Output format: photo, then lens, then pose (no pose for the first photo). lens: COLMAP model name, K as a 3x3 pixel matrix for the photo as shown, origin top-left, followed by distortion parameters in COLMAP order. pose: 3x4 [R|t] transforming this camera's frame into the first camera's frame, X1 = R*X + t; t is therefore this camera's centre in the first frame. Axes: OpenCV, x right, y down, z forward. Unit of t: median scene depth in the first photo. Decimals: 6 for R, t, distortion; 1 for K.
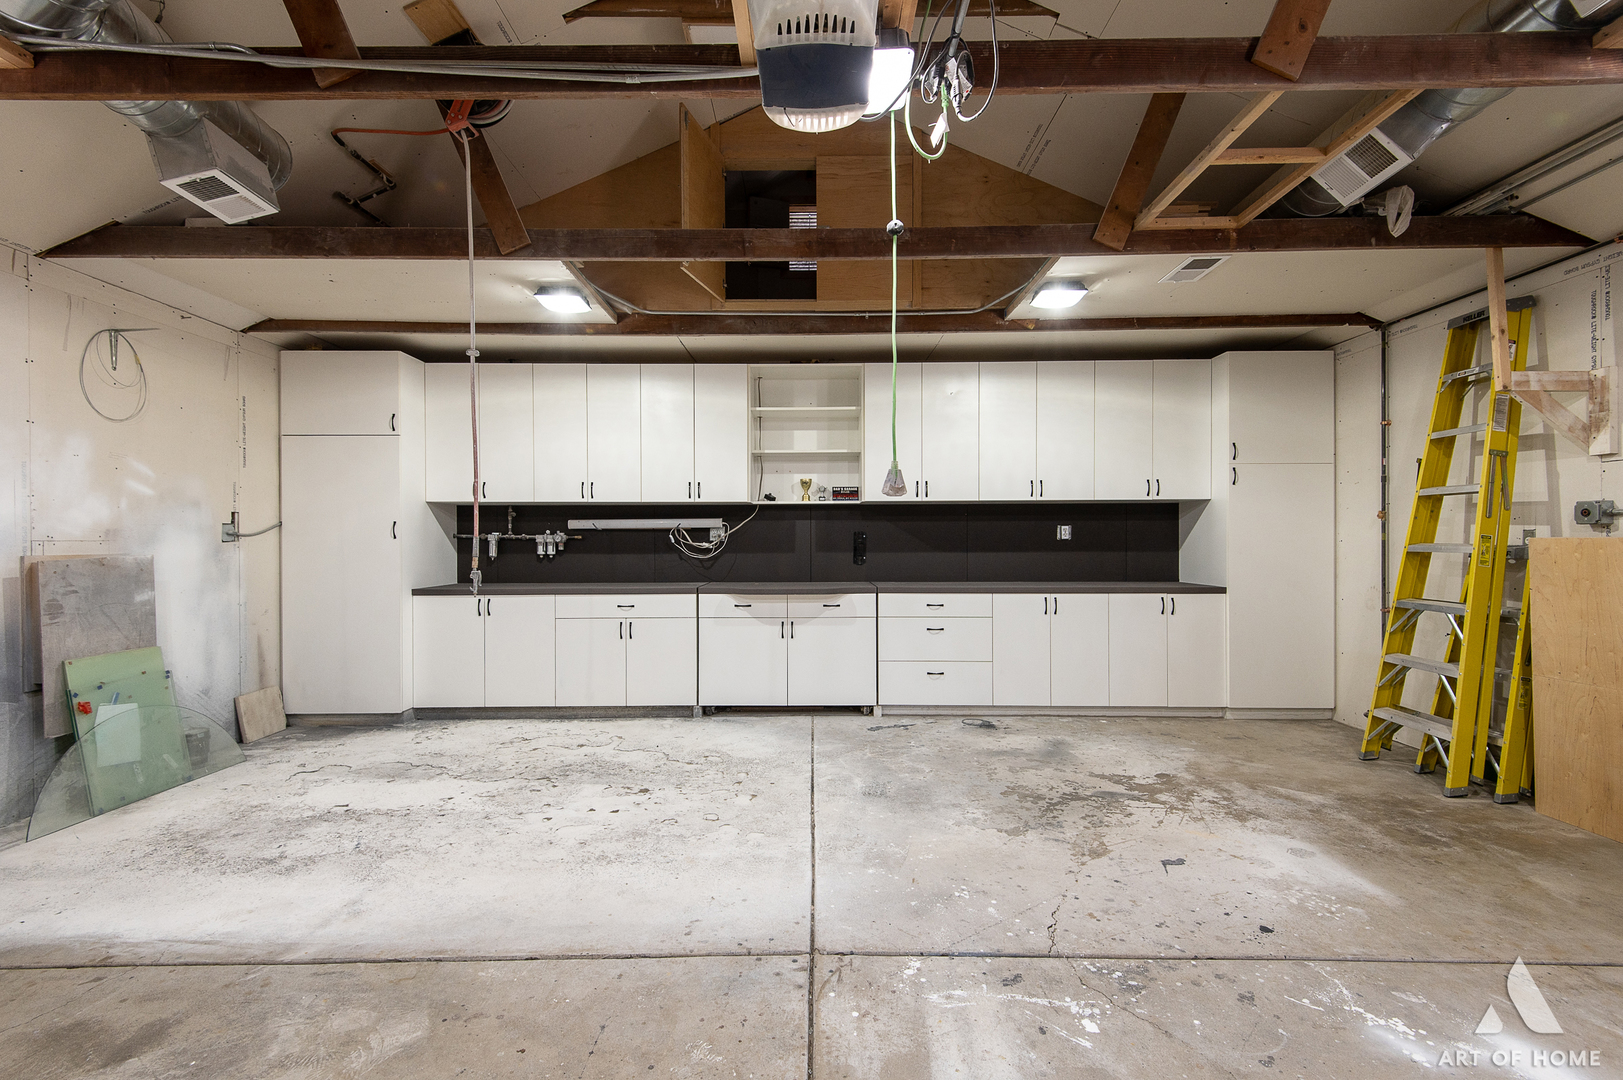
lens RADIAL K [[738.8, 0, 789.8], [0, 738.8, 540.2], [0, 0, 1]] dist [0.032507, -0.005493]
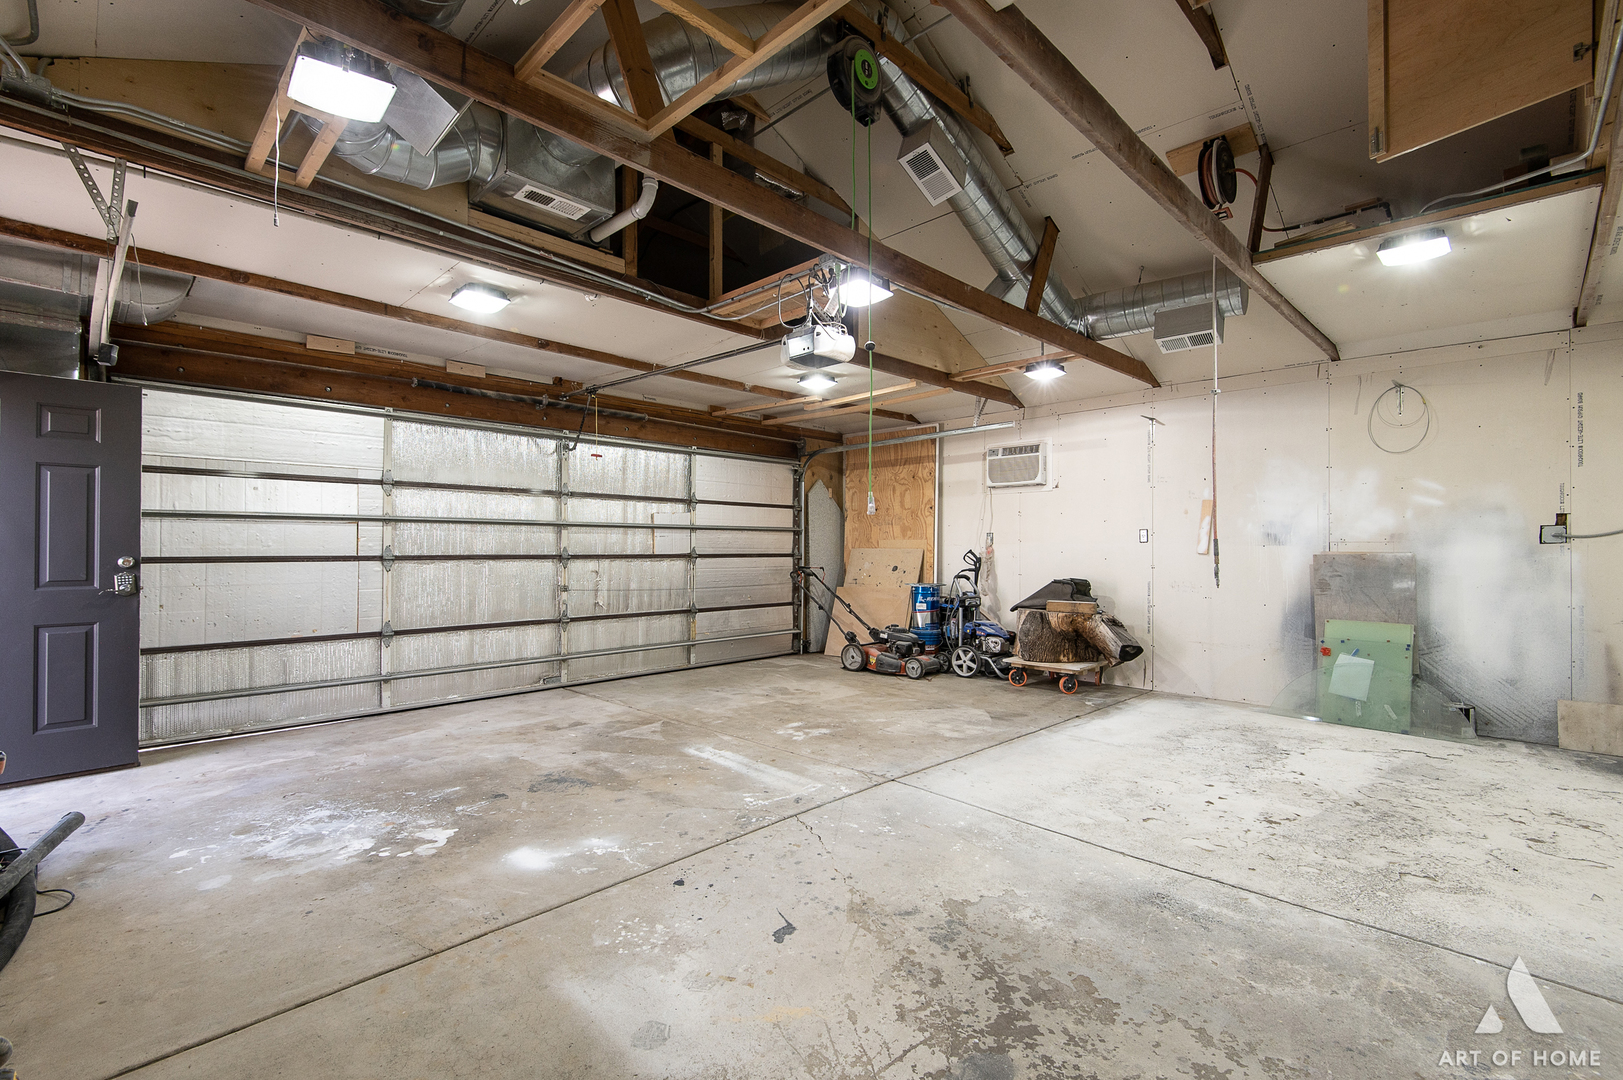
lens RADIAL K [[738.8, 0, 812.7], [0, 738.8, 543.7], [0, 0, 1]] dist [0.032507, -0.005493]
pose [[-0.688455, -0.002266, -0.725276, 0.882843], [-0.005245, 0.999985, 0.001855, 0.007125], [0.725260, 0.005081, -0.688456, 1.292781]]
